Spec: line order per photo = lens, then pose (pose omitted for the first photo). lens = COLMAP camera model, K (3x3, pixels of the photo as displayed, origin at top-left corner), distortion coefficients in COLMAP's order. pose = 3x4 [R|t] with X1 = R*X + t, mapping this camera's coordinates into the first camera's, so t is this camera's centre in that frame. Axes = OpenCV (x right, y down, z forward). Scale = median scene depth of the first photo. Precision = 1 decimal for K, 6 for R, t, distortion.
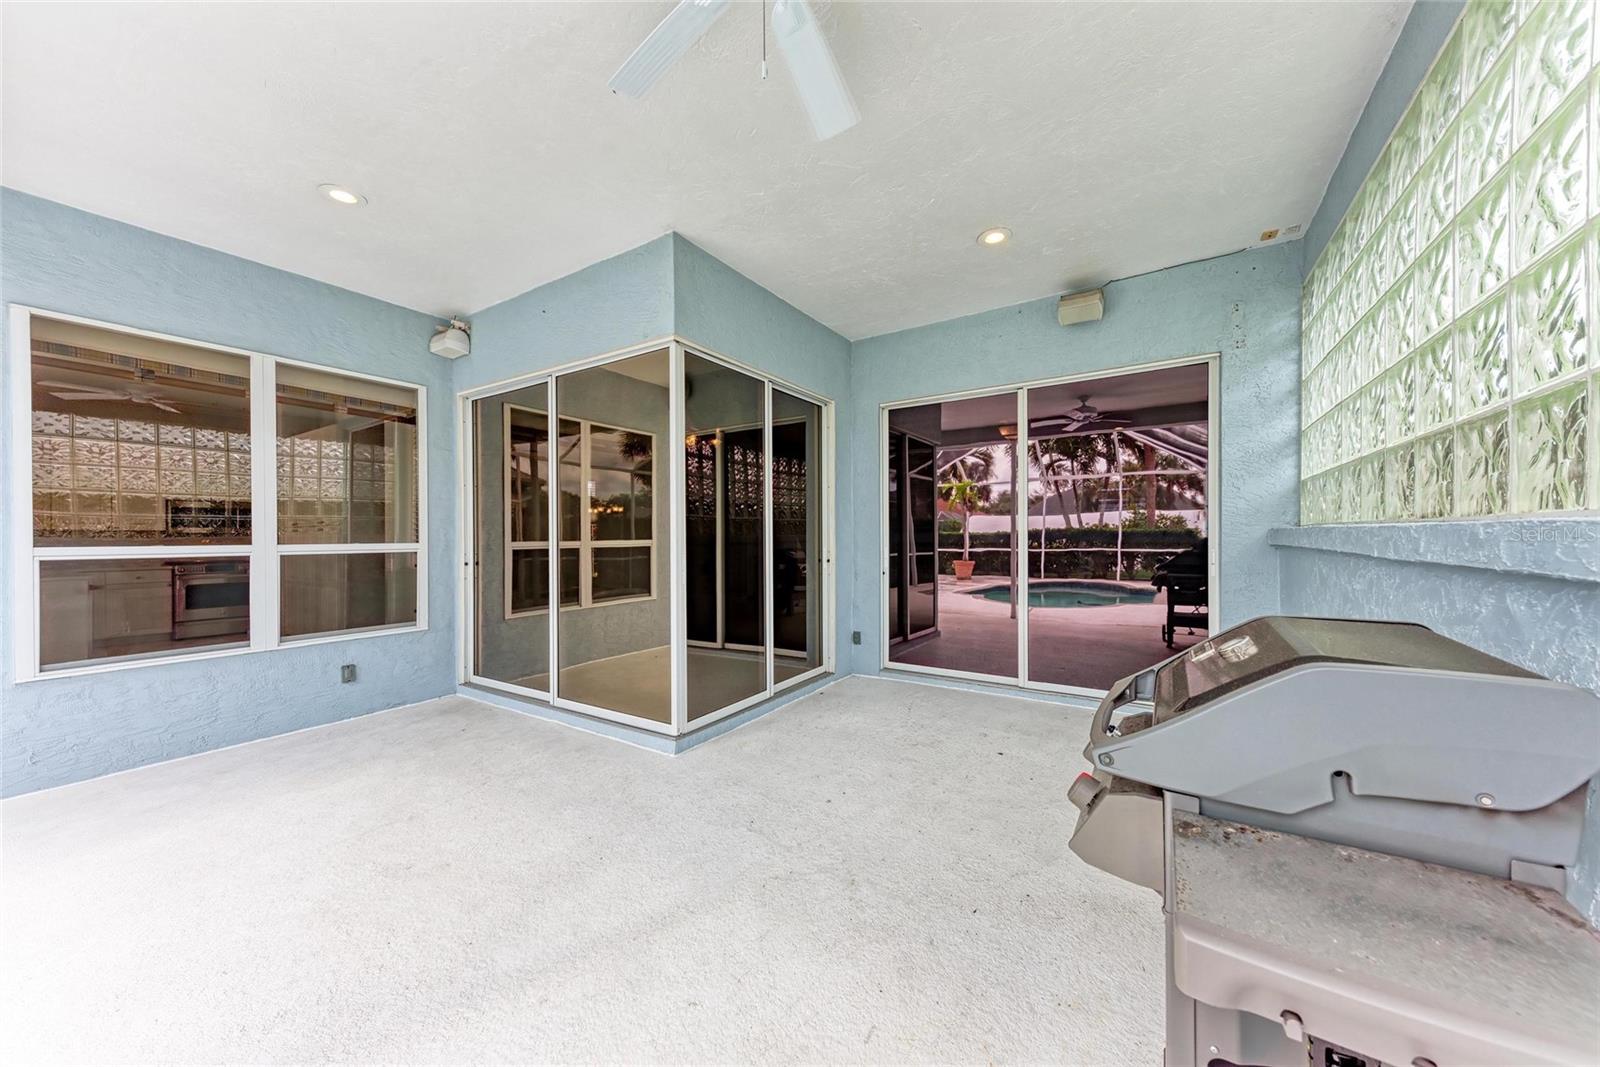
lens RADIAL K [[551.8, 0, 807.8], [0, 551.8, 541.1], [0, 0, 1]] dist [0.002229, -0.000029]
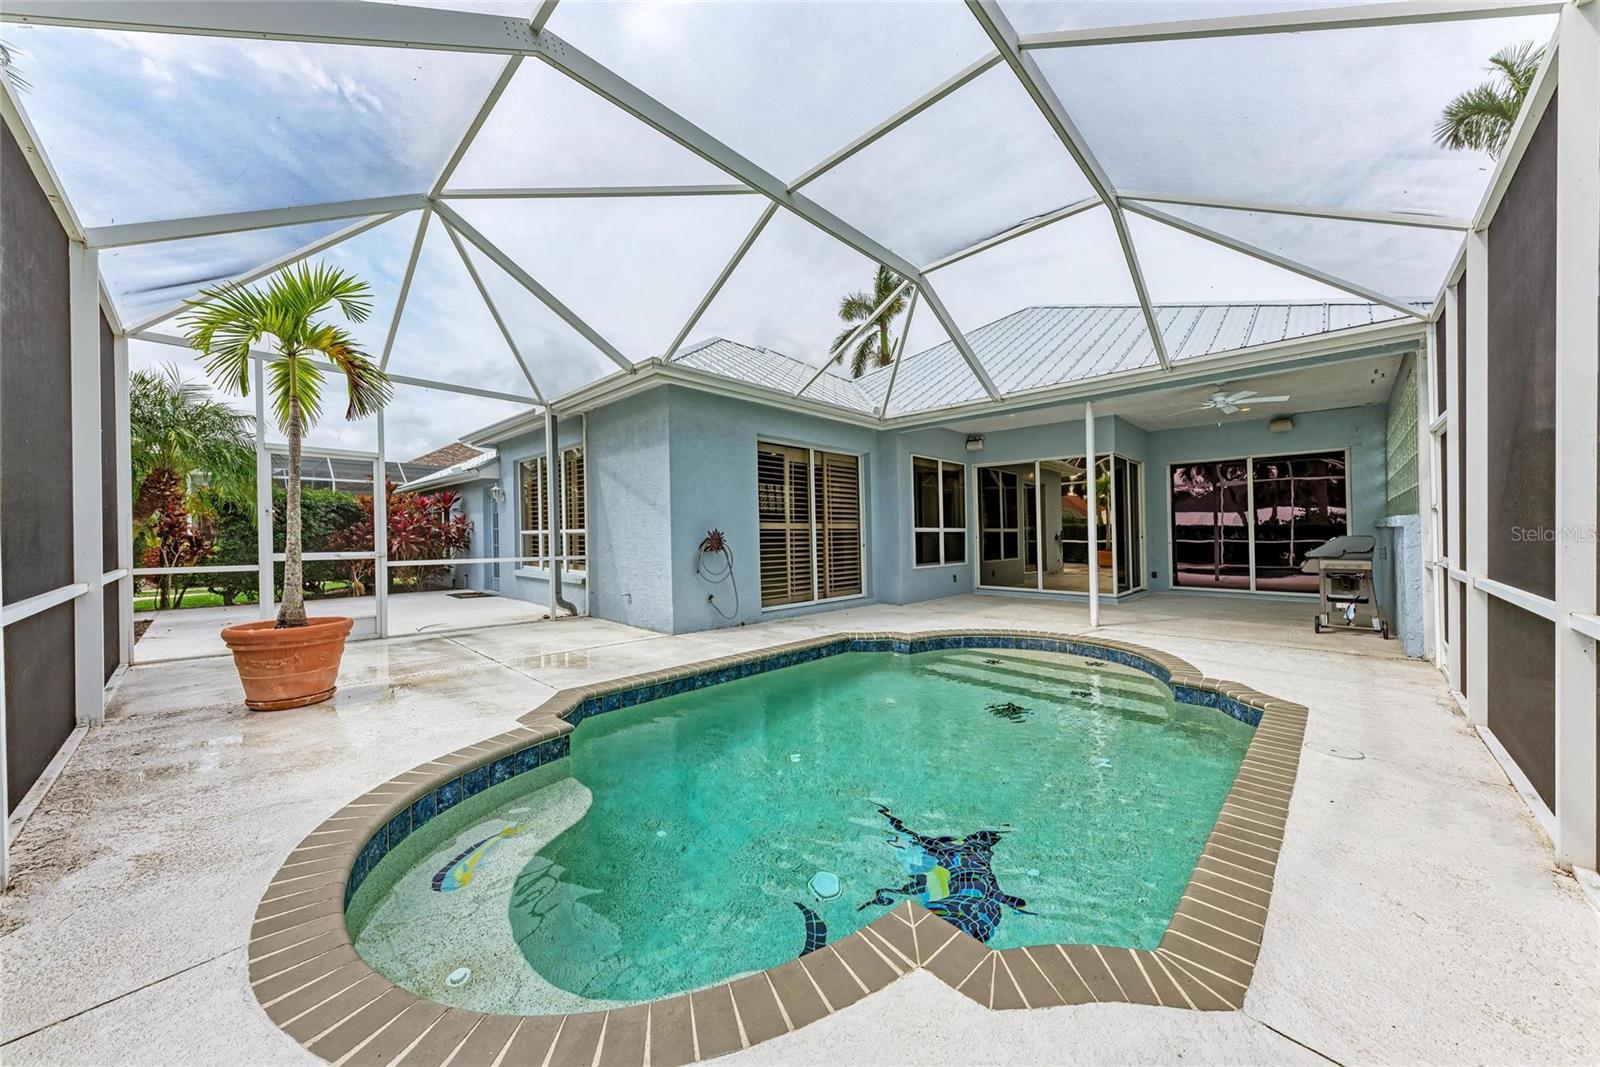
lens RADIAL K [[551.8, 0, 805.3], [0, 551.8, 531.6], [0, 0, 1]] dist [0.002229, -0.000029]
pose [[0.979932, -0.000205, -0.199331, -1.138705], [-0.002542, 0.999905, -0.013528, 0.064635], [0.199315, 0.013763, 0.979839, -1.898759]]
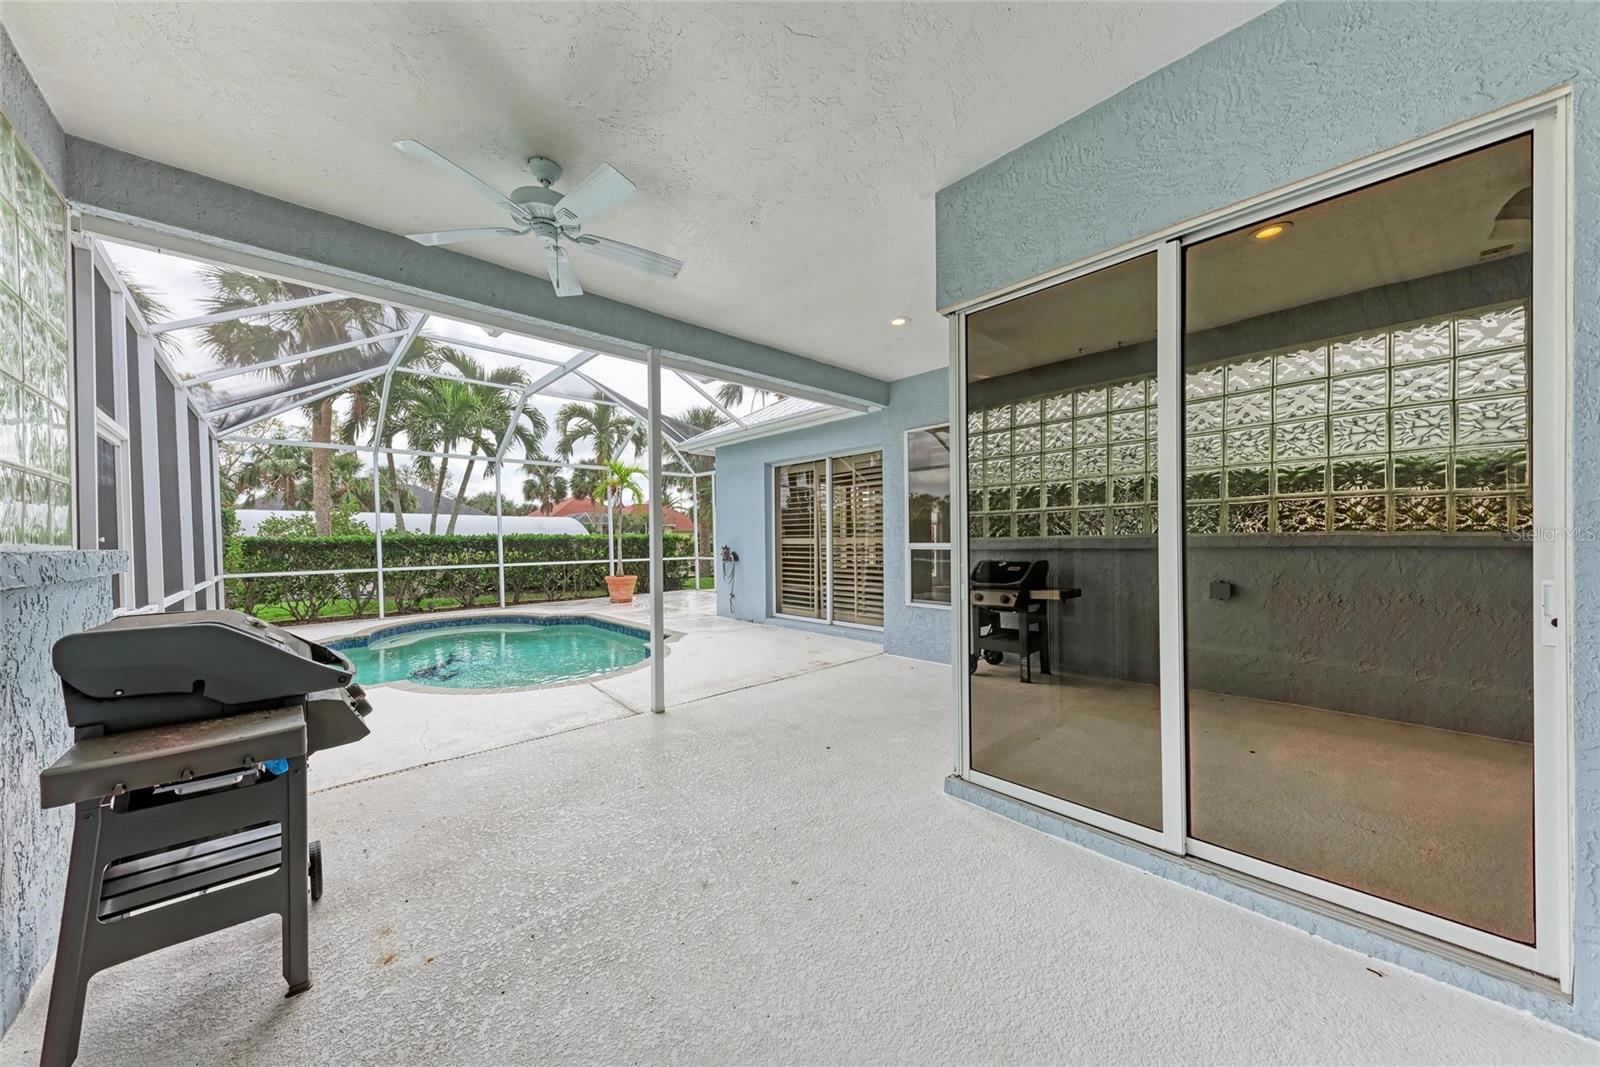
lens RADIAL K [[551.8, 0, 800.5], [0, 551.8, 535.0], [0, 0, 1]] dist [0.002229, -0.000029]
pose [[-0.261278, 0.001009, -0.965263, 0.469133], [-0.004047, 0.999990, 0.002141, -0.011966], [0.965255, 0.004466, -0.261272, 0.722992]]
